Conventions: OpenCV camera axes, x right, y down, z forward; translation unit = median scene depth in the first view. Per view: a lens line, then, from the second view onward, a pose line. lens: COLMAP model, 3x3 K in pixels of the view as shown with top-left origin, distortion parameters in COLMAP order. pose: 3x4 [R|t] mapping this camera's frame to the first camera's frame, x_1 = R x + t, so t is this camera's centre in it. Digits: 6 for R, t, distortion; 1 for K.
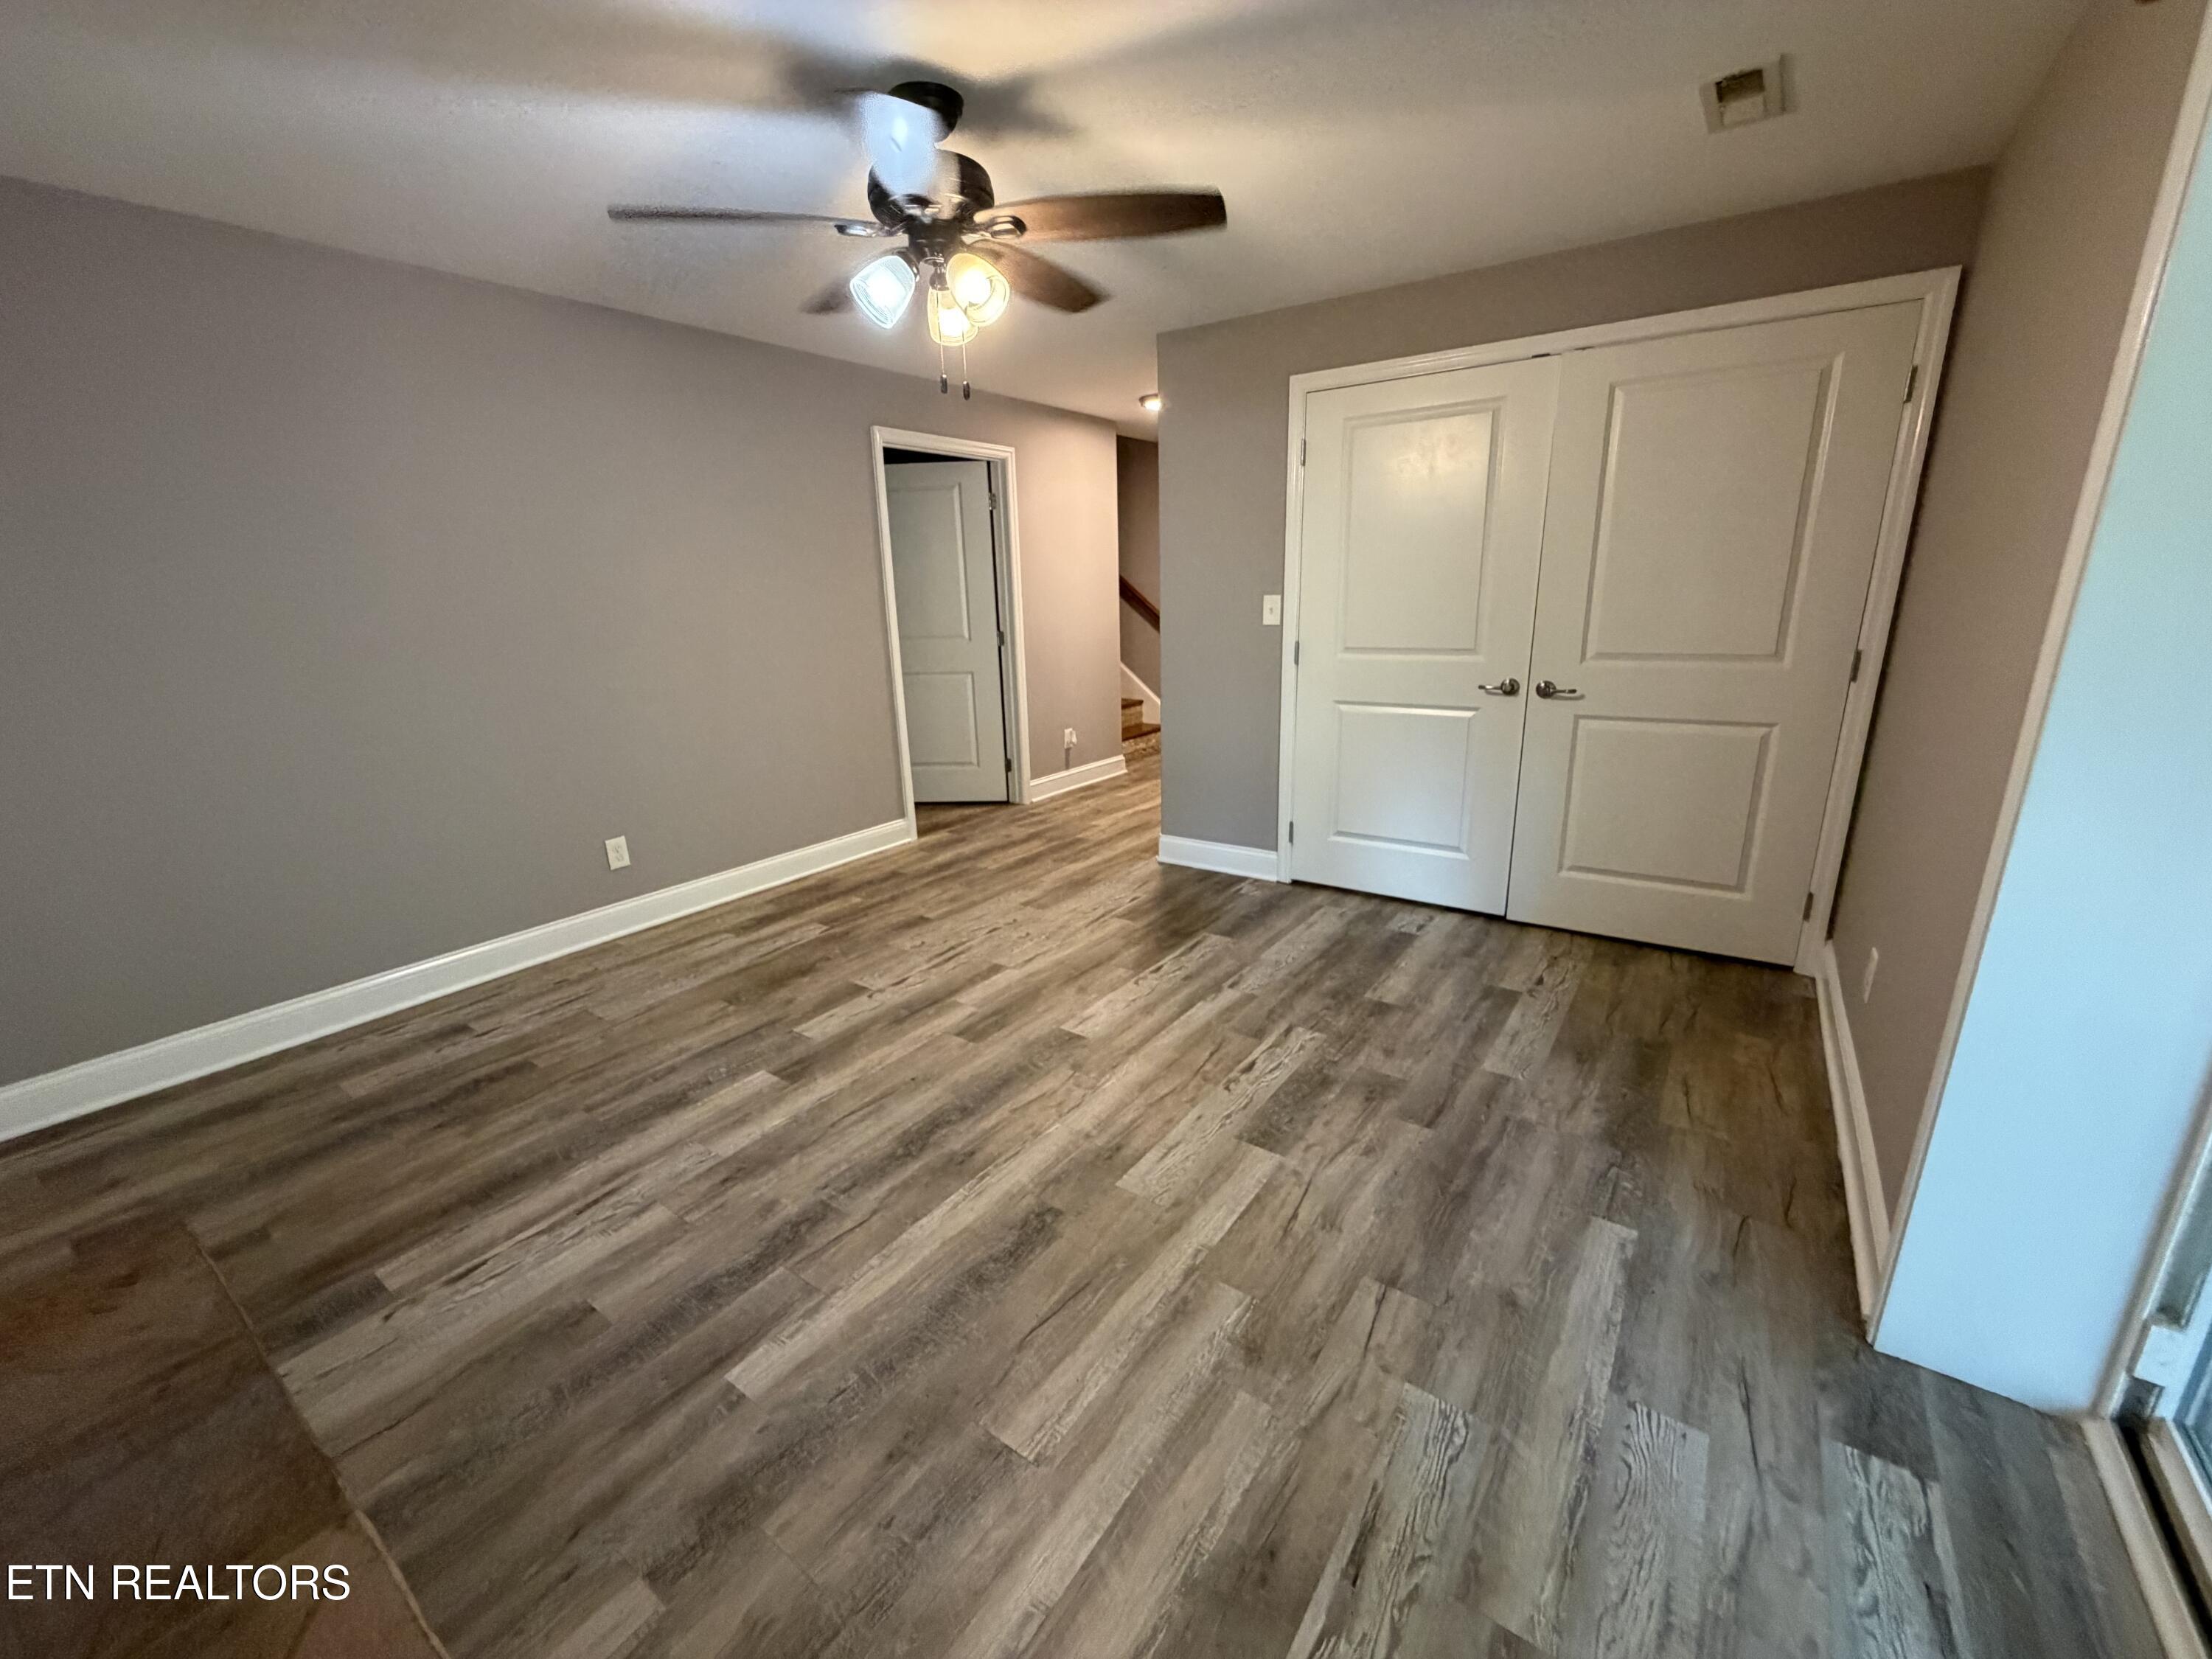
lens RADIAL K [[874.5, 0, 1106.0], [0, 874.5, 829.5], [0, 0, 1]] dist [0.001201, 0.000346]
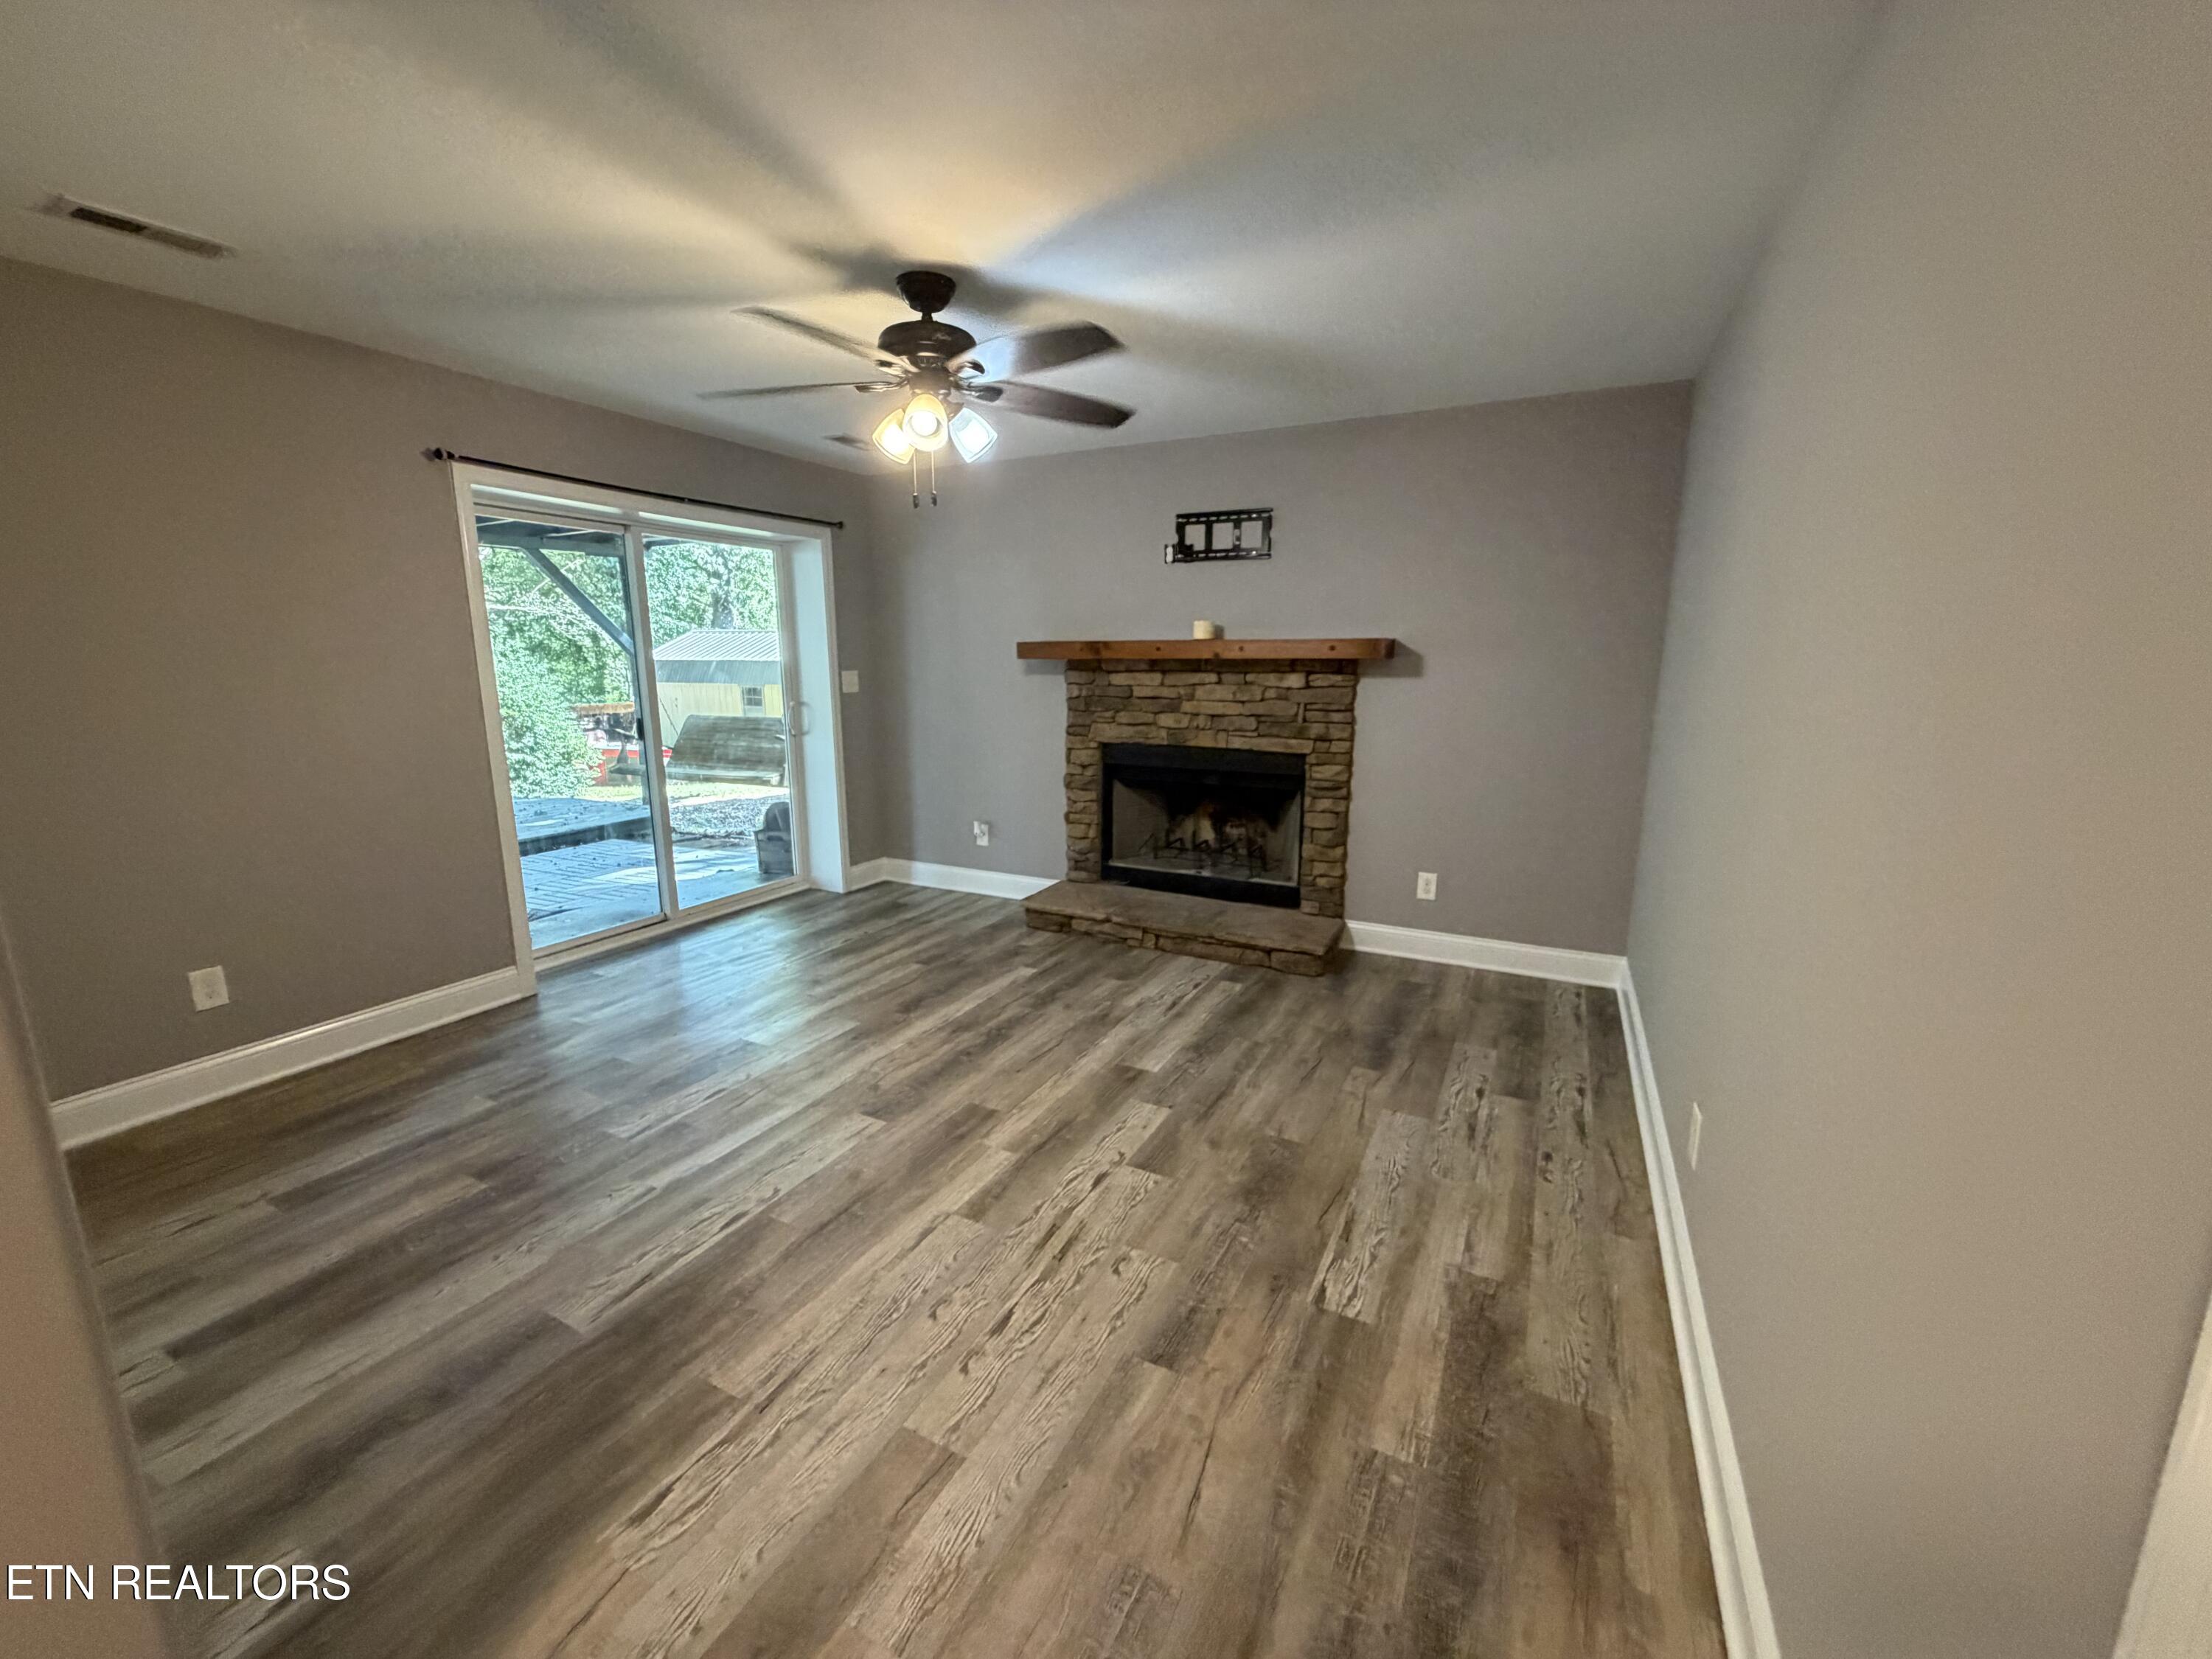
lens RADIAL K [[874.5, 0, 1106.0], [0, 874.5, 829.5], [0, 0, 1]] dist [0.001201, 0.000346]
pose [[-0.988897, 0.051511, -0.139386, -0.164021], [-0.018045, 0.889429, 0.456717, -0.470799], [0.147500, 0.454162, -0.878625, 1.649133]]
